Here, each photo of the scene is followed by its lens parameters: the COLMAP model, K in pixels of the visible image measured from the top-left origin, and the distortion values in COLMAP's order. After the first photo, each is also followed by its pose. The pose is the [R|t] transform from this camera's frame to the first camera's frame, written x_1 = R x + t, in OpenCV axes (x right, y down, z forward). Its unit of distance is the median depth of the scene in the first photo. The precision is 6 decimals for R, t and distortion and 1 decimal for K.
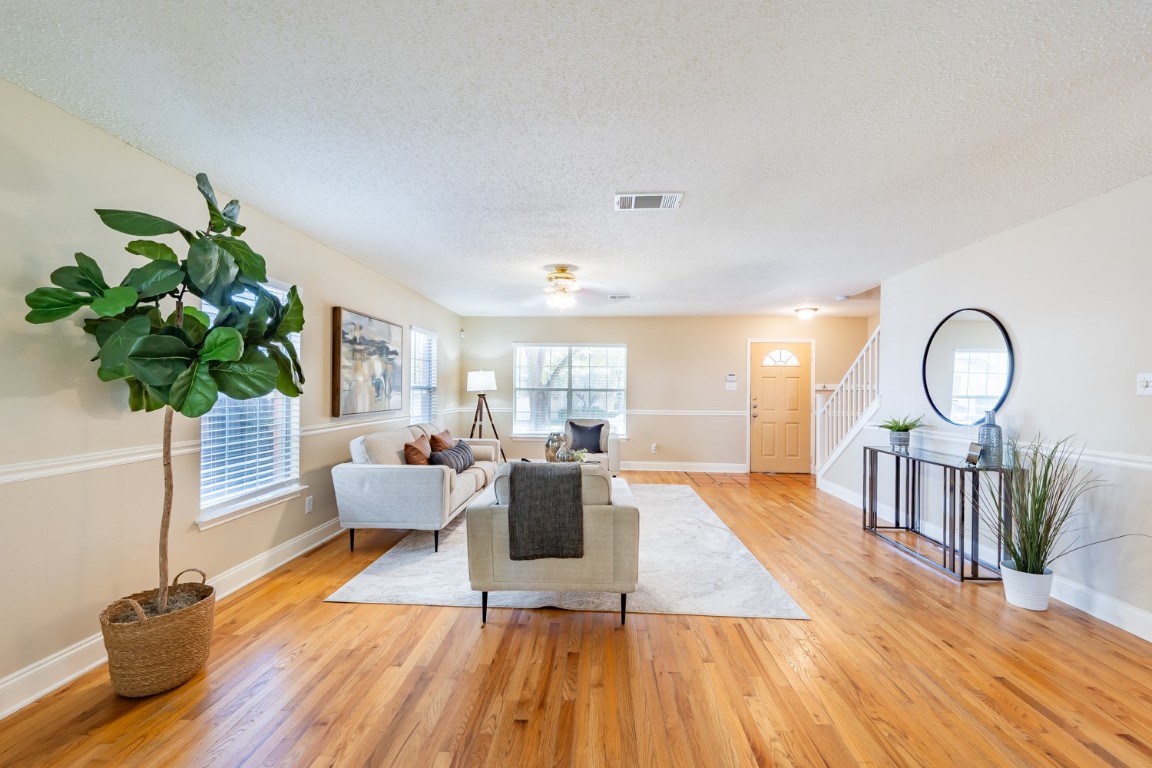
lens RADIAL K [[478.3, 0, 574.0], [0, 478.3, 386.6], [0, 0, 1]] dist [-0.001379, -0.000009]
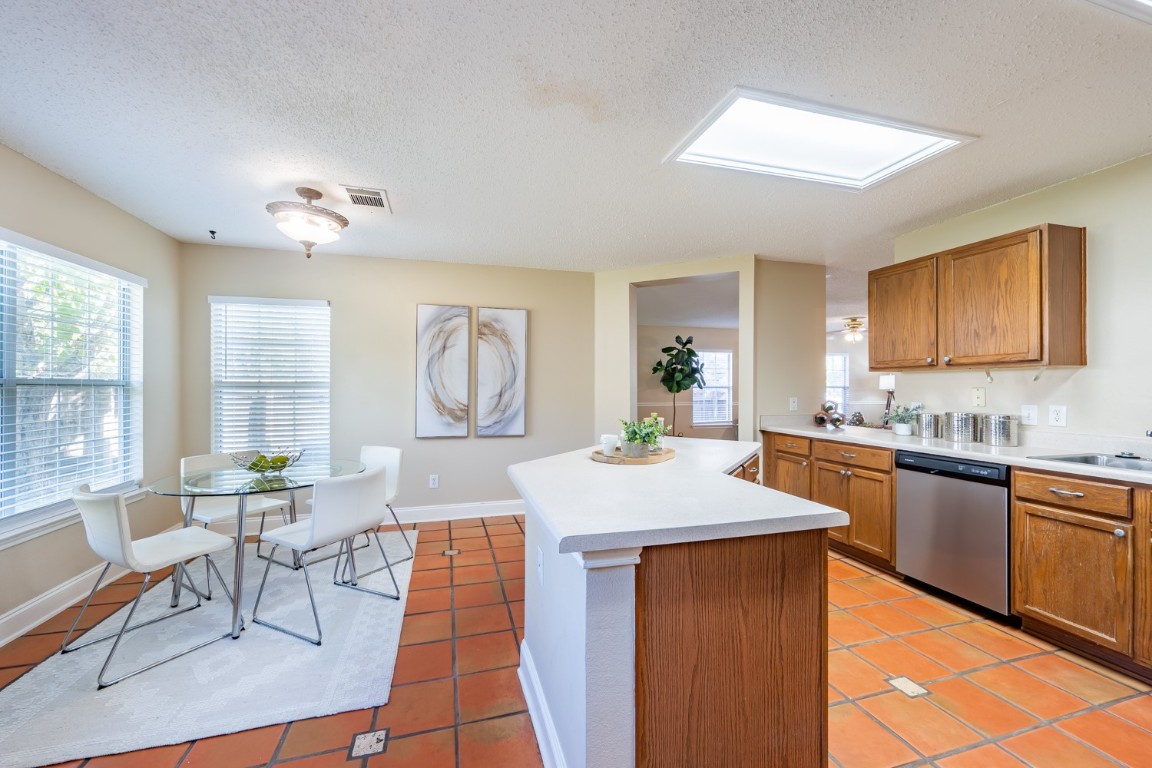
lens RADIAL K [[451.4, 0, 576.7], [0, 451.4, 385.2], [0, 0, 1]] dist [-0.001659, 0.000607]
pose [[0.339476, -0.010190, -0.940559, 1.305760], [0.004075, 0.999948, -0.009362, 0.010361], [0.940606, -0.000655, 0.339500, -0.584081]]
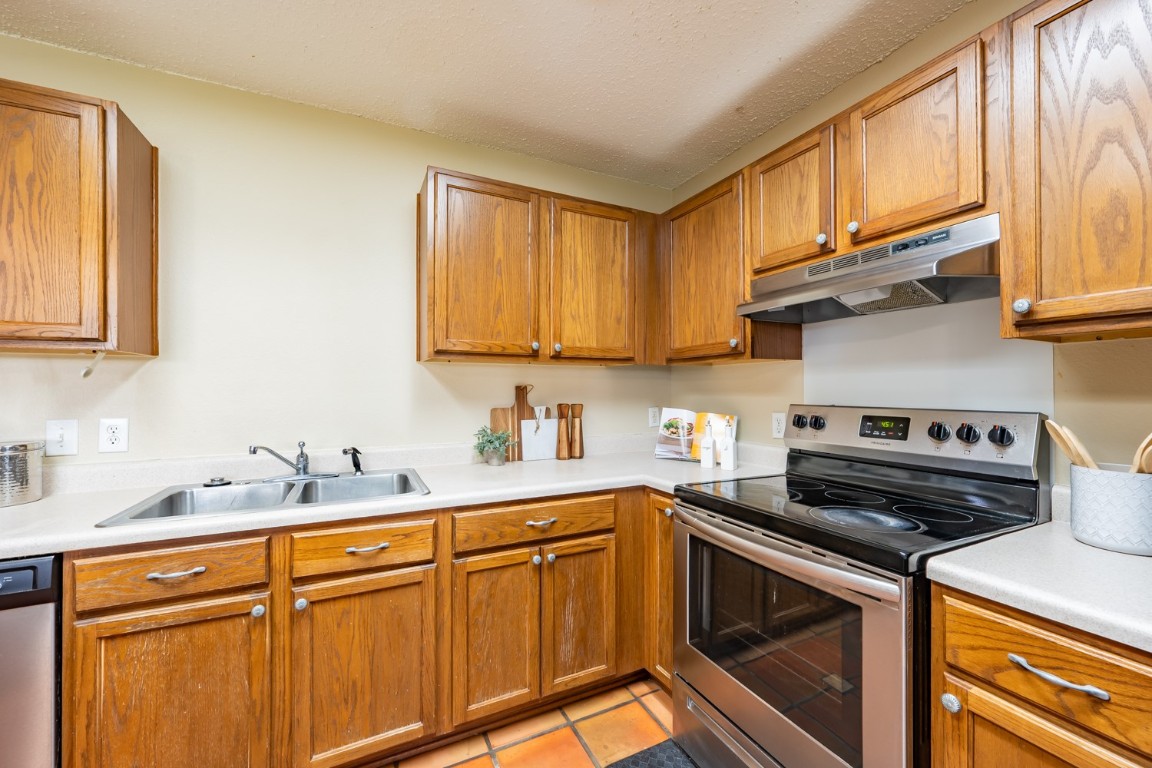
lens RADIAL K [[451.4, 0, 576.4], [0, 451.4, 386.6], [0, 0, 1]] dist [-0.001659, 0.000607]
pose [[0.869167, -0.007046, 0.494468, 1.096825], [0.005725, 0.999975, 0.004187, 0.008982], [-0.494485, -0.000808, 0.869186, -0.274793]]
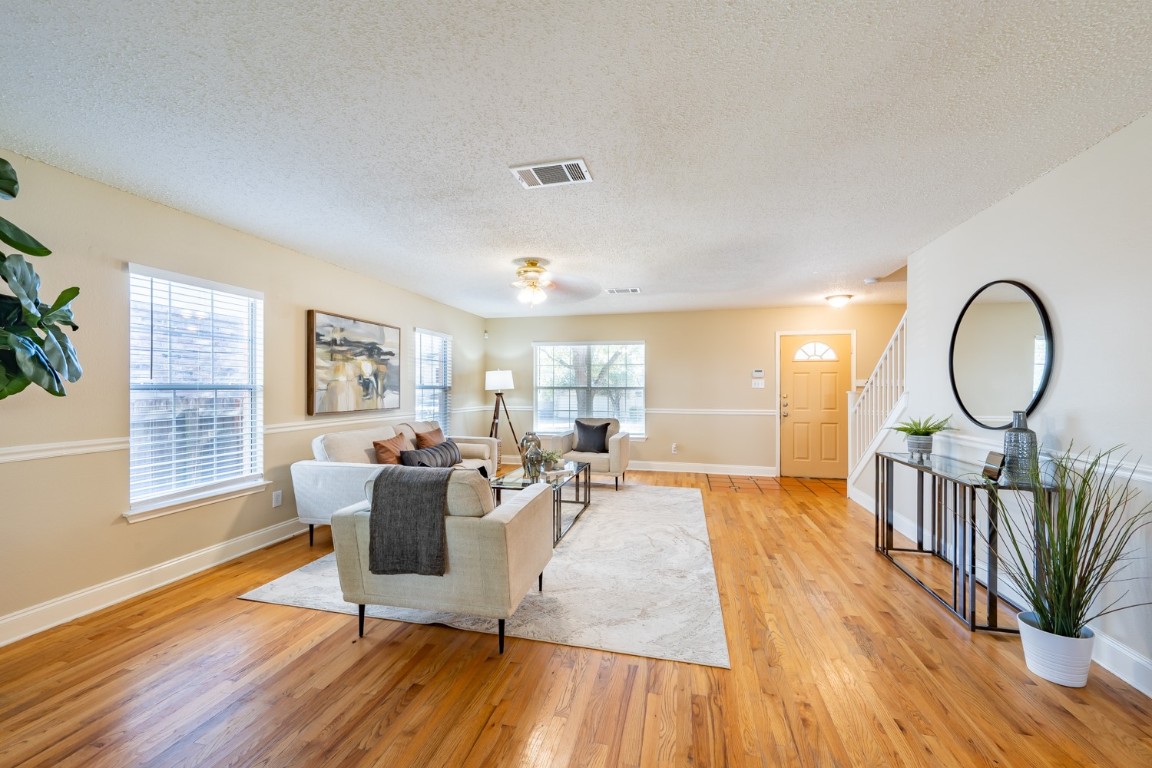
lens RADIAL K [[451.4, 0, 573.4], [0, 451.4, 386.8], [0, 0, 1]] dist [-0.001659, 0.000607]
pose [[0.983838, -0.007545, -0.178901, 0.238184], [0.007894, 0.999968, 0.001234, 0.004247], [0.178886, -0.002626, 0.983866, 0.128179]]
